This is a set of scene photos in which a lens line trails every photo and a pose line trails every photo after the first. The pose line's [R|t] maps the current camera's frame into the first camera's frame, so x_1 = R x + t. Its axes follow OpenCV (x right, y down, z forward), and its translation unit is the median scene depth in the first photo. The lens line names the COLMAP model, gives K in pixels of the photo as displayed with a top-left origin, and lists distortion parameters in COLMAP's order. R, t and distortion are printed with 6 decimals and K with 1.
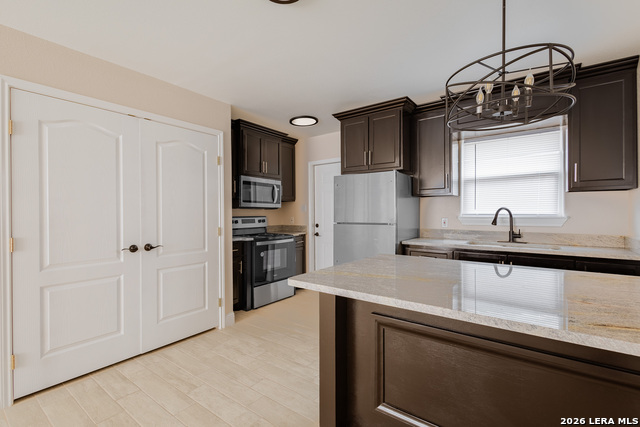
lens RADIAL K [[292.7, 0, 320.7], [0, 292.7, 214.2], [0, 0, 1]] dist [0.008240, -0.003186]
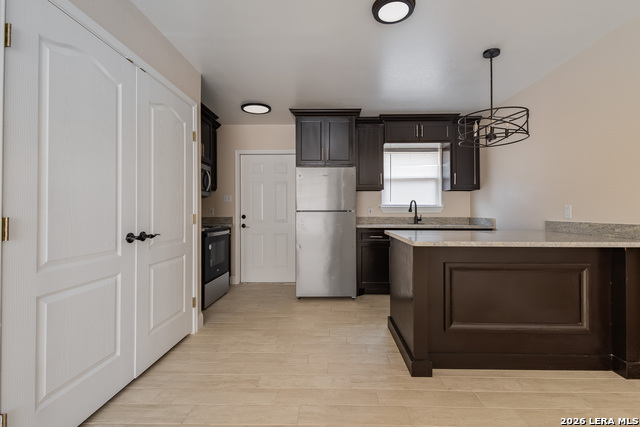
lens RADIAL K [[292.7, 0, 331.4], [0, 292.7, 208.5], [0, 0, 1]] dist [0.008240, -0.003186]
pose [[0.806117, 0.011871, 0.591638, -0.575591], [-0.000739, 0.999818, -0.019054, 0.048528], [-0.591756, 0.014923, 0.805979, 0.080944]]
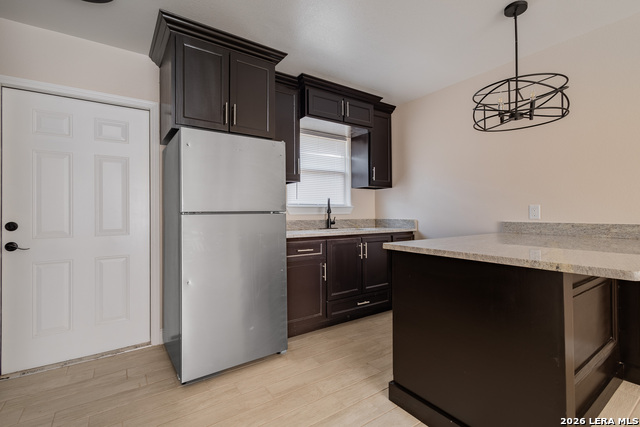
lens RADIAL K [[292.7, 0, 322.7], [0, 292.7, 209.6], [0, 0, 1]] dist [0.008240, -0.003186]
pose [[0.311094, 0.013025, 0.950290, -0.461141], [0.010133, 0.999804, -0.017021, 0.042487], [-0.950325, 0.014924, 0.310901, 0.703156]]
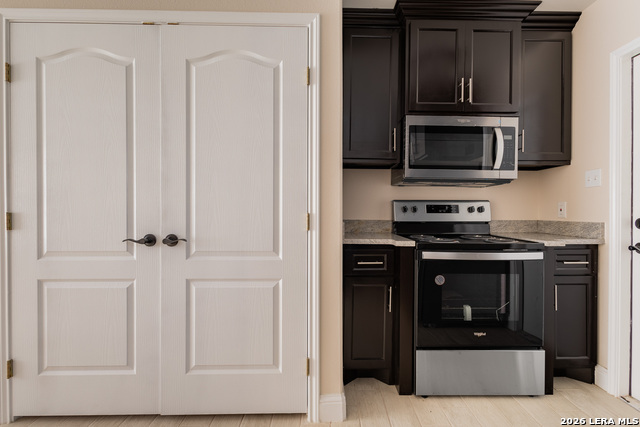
lens RADIAL K [[292.7, 0, 343.2], [0, 292.7, 216.2], [0, 0, 1]] dist [0.008240, -0.003186]
pose [[0.609395, 0.014477, -0.792735, 0.084192], [-0.009455, 0.999895, 0.010992, 0.048338], [0.792810, 0.000796, 0.609468, 0.815799]]
